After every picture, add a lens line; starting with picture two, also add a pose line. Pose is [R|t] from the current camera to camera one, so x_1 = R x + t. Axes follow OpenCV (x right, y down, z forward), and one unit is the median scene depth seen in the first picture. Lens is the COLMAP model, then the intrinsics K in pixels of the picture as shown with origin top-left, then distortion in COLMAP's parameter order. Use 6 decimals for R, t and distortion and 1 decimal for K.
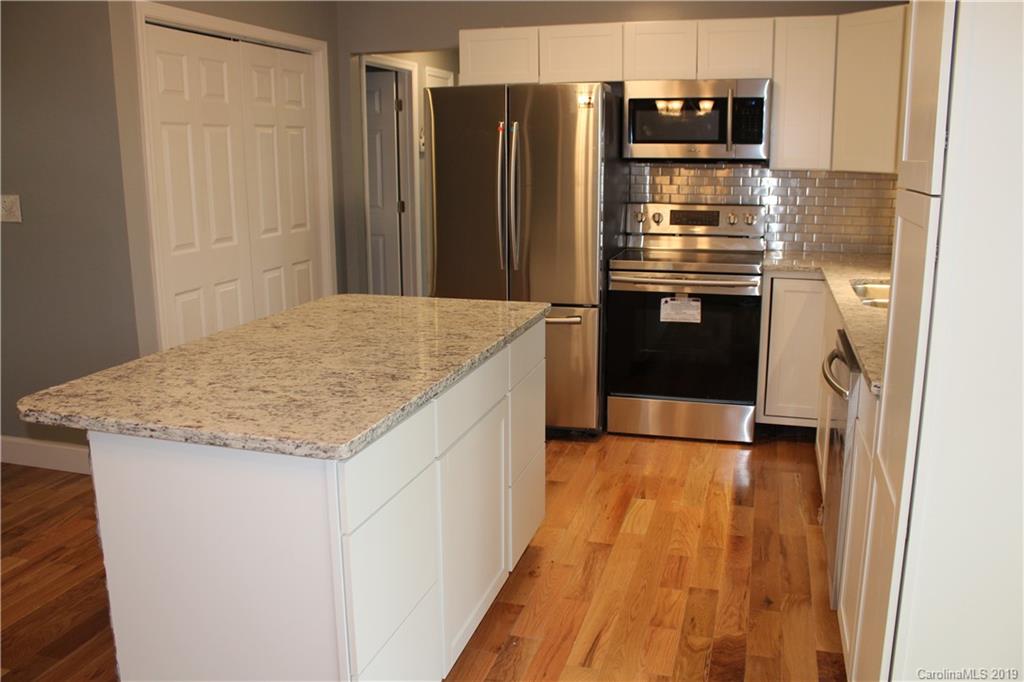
lens RADIAL K [[845.6, 0, 516.6], [0, 845.6, 339.5], [0, 0, 1]] dist [-0.174198, 0.157043]
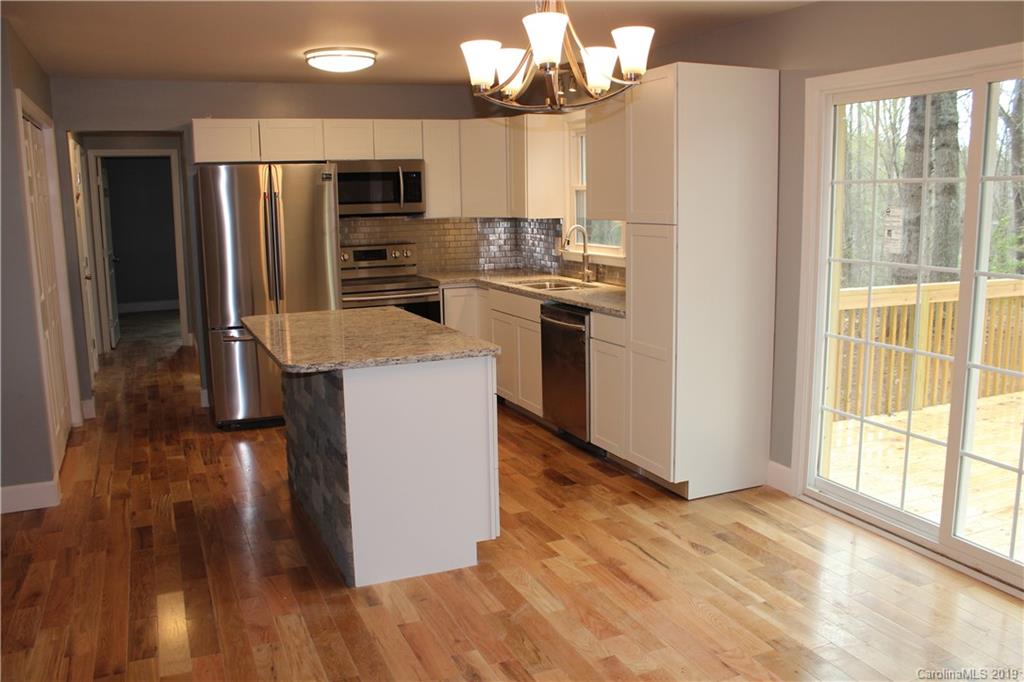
lens RADIAL K [[845.6, 0, 516.6], [0, 845.6, 339.5], [0, 0, 1]] dist [-0.174198, 0.157043]
pose [[0.761101, -0.113676, 0.638595, -0.603307], [0.152307, 0.988317, -0.005594, 0.047837], [-0.630498, 0.101520, 0.769523, -0.274823]]
